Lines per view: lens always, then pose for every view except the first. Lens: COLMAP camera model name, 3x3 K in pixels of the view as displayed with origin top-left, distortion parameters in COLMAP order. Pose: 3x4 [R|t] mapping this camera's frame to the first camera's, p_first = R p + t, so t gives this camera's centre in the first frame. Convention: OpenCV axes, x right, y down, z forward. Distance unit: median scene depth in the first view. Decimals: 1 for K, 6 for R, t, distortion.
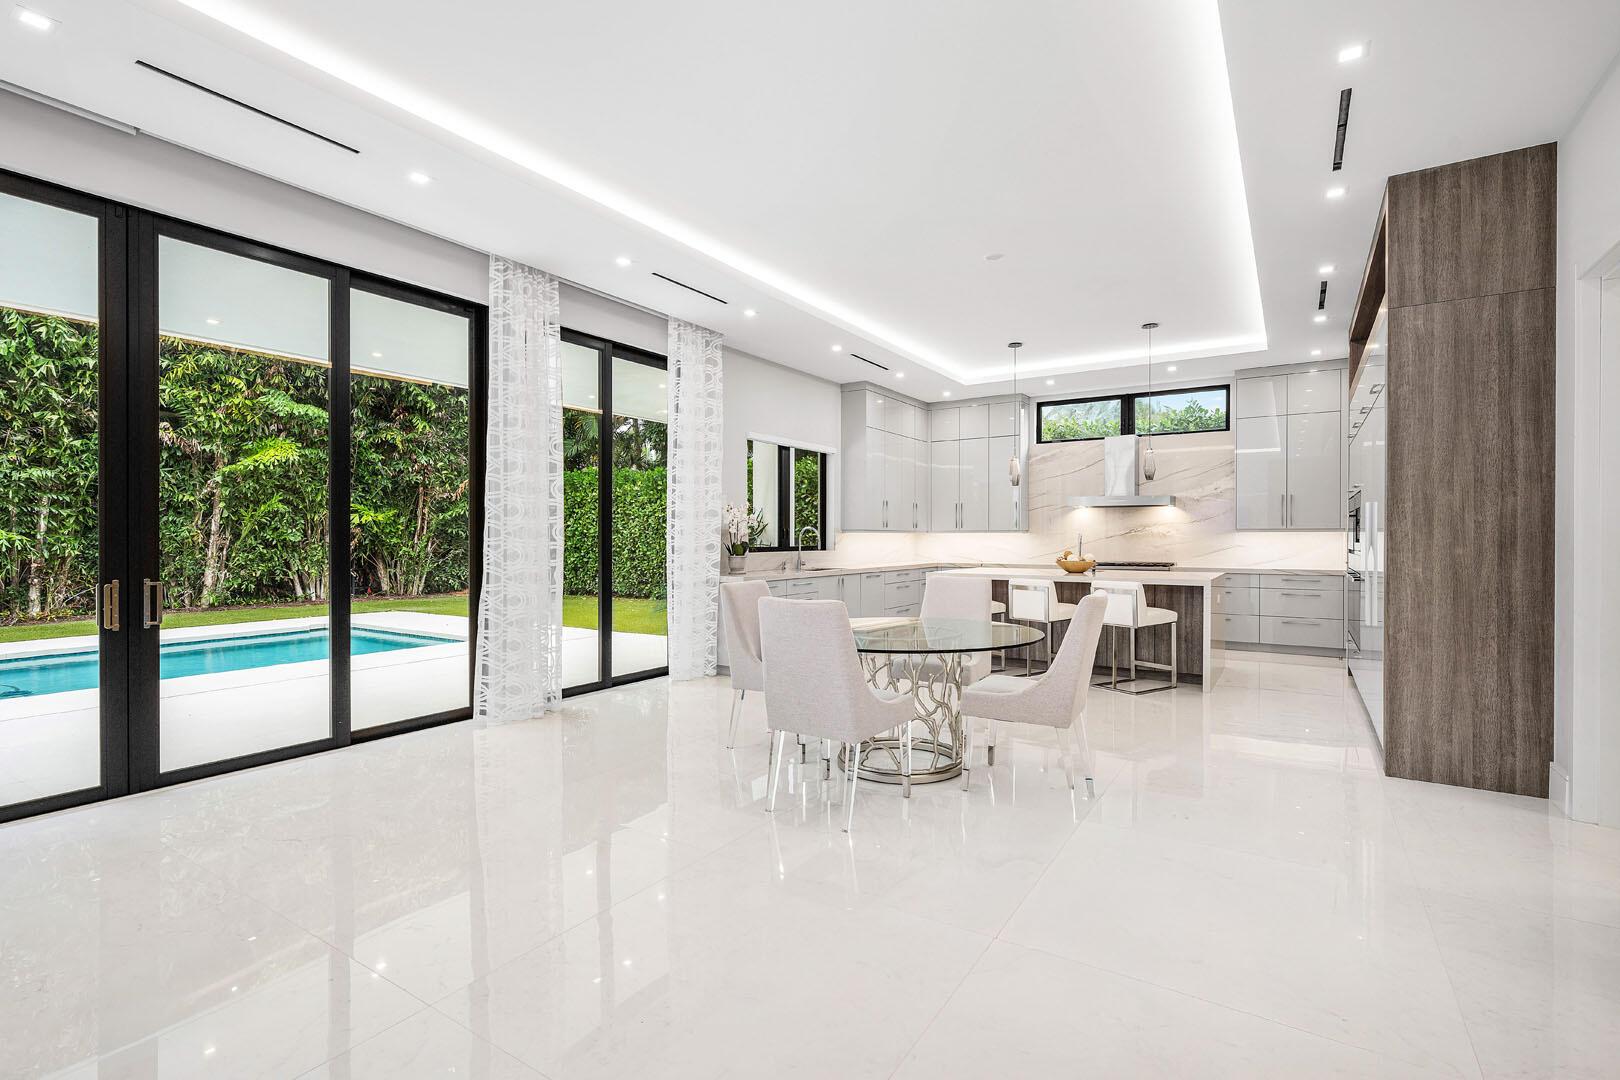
lens RADIAL K [[768.7, 0, 770.7], [0, 768.7, 540.3], [0, 0, 1]] dist [0.004811, 0.000699]
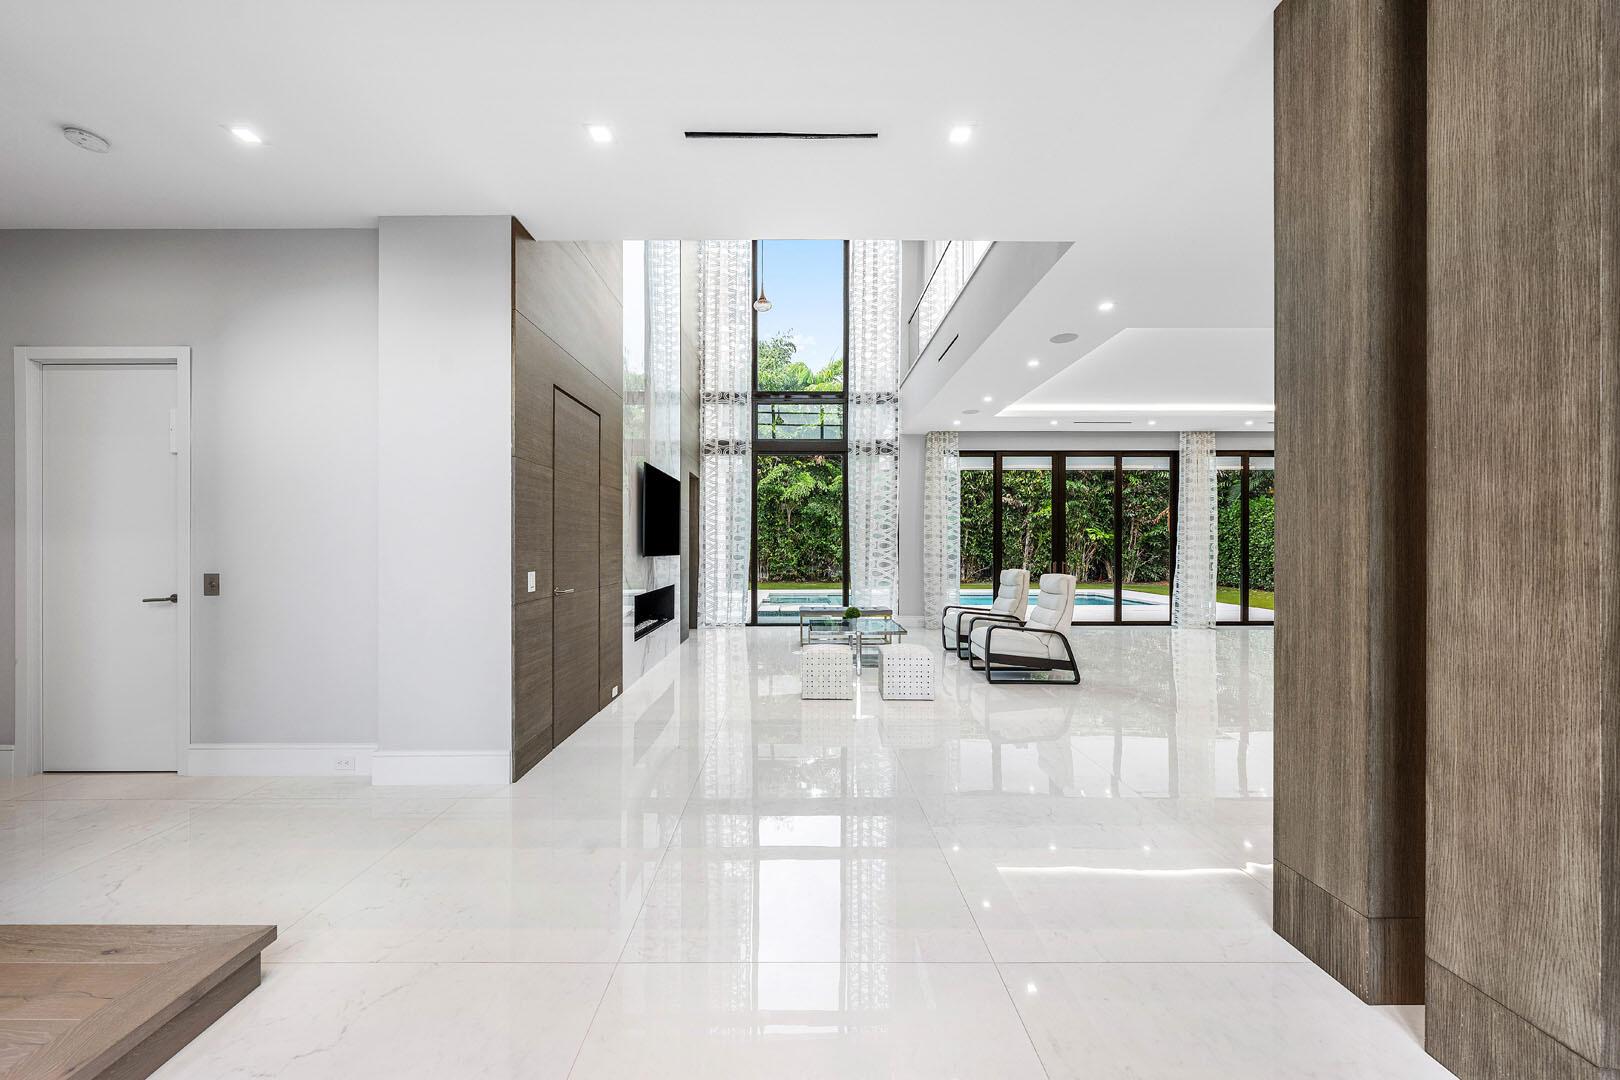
lens RADIAL K [[560.7, 0, 808.3], [0, 560.7, 547.0], [0, 0, 1]] dist [-0.003190, 0.000728]
pose [[0.593710, 0.002590, -0.804675, 0.248033], [-0.004526, 0.999990, -0.000121, -0.004420], [0.804666, 0.003714, 0.593716, -0.679992]]
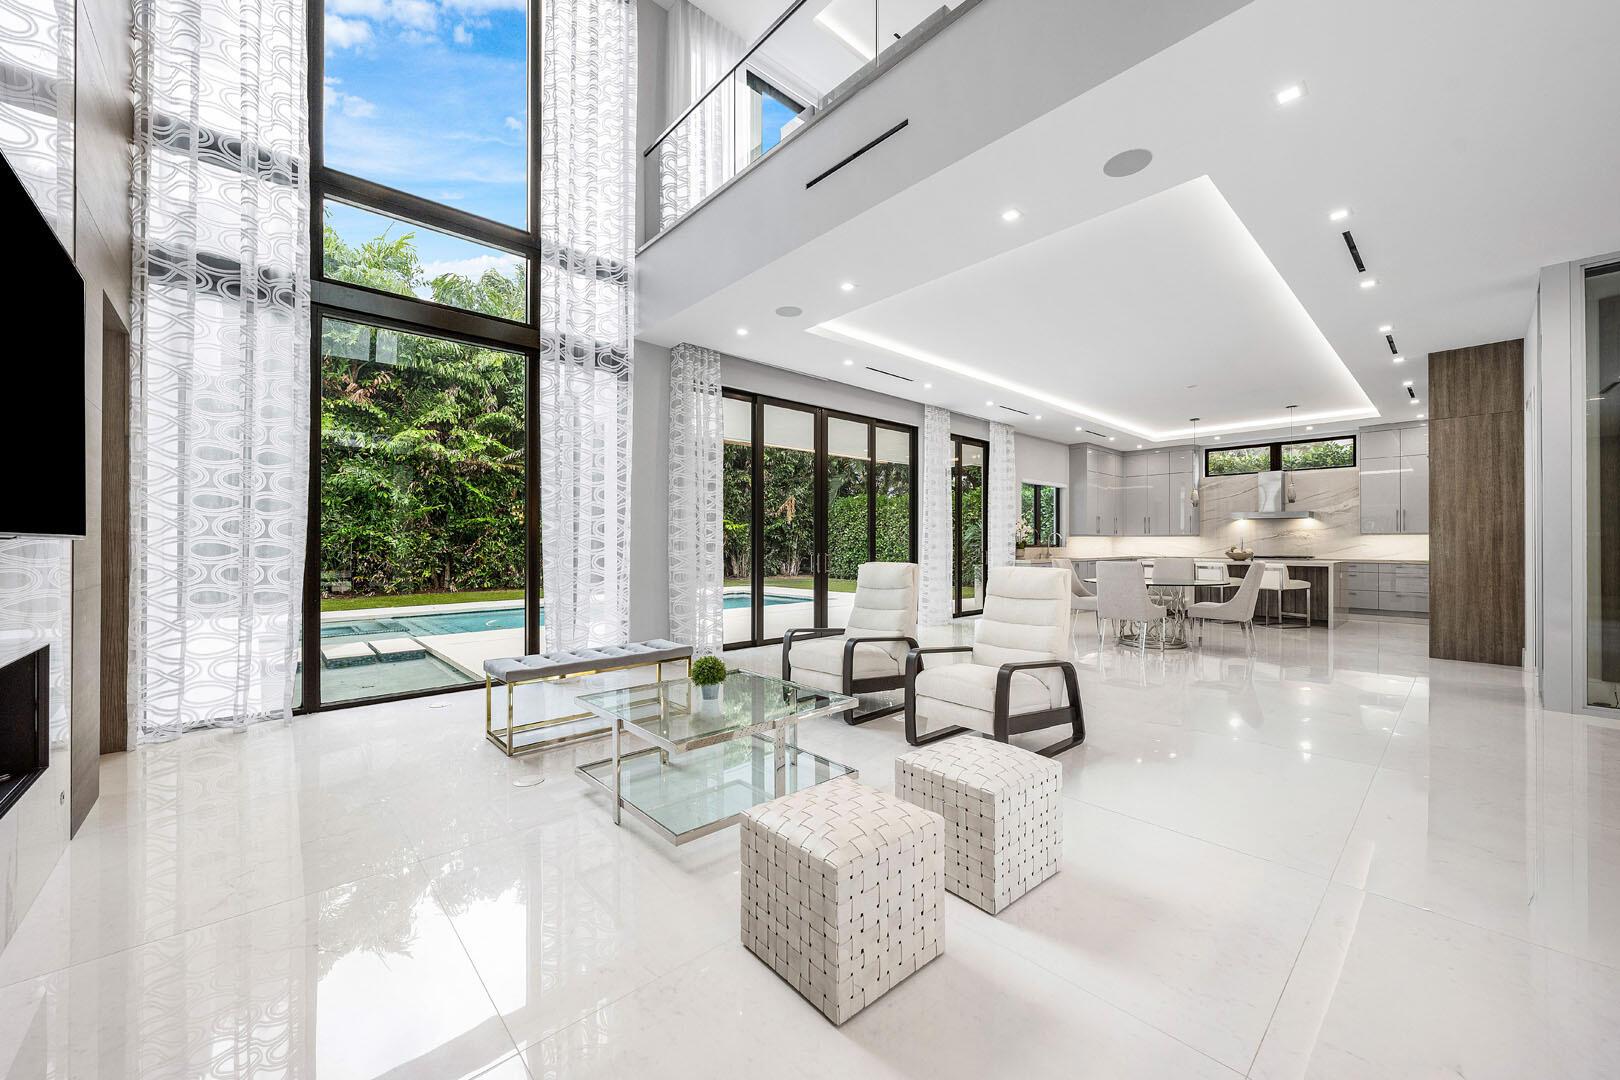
lens RADIAL K [[610.2, 0, 793.5], [0, 610.2, 539.3], [0, 0, 1]] dist [0.007486, -0.000155]
pose [[0.973053, -0.000851, -0.230579, -0.234382], [-0.001464, 0.999950, -0.009871, 0.012530], [0.230576, 0.009943, 0.973003, -0.505829]]
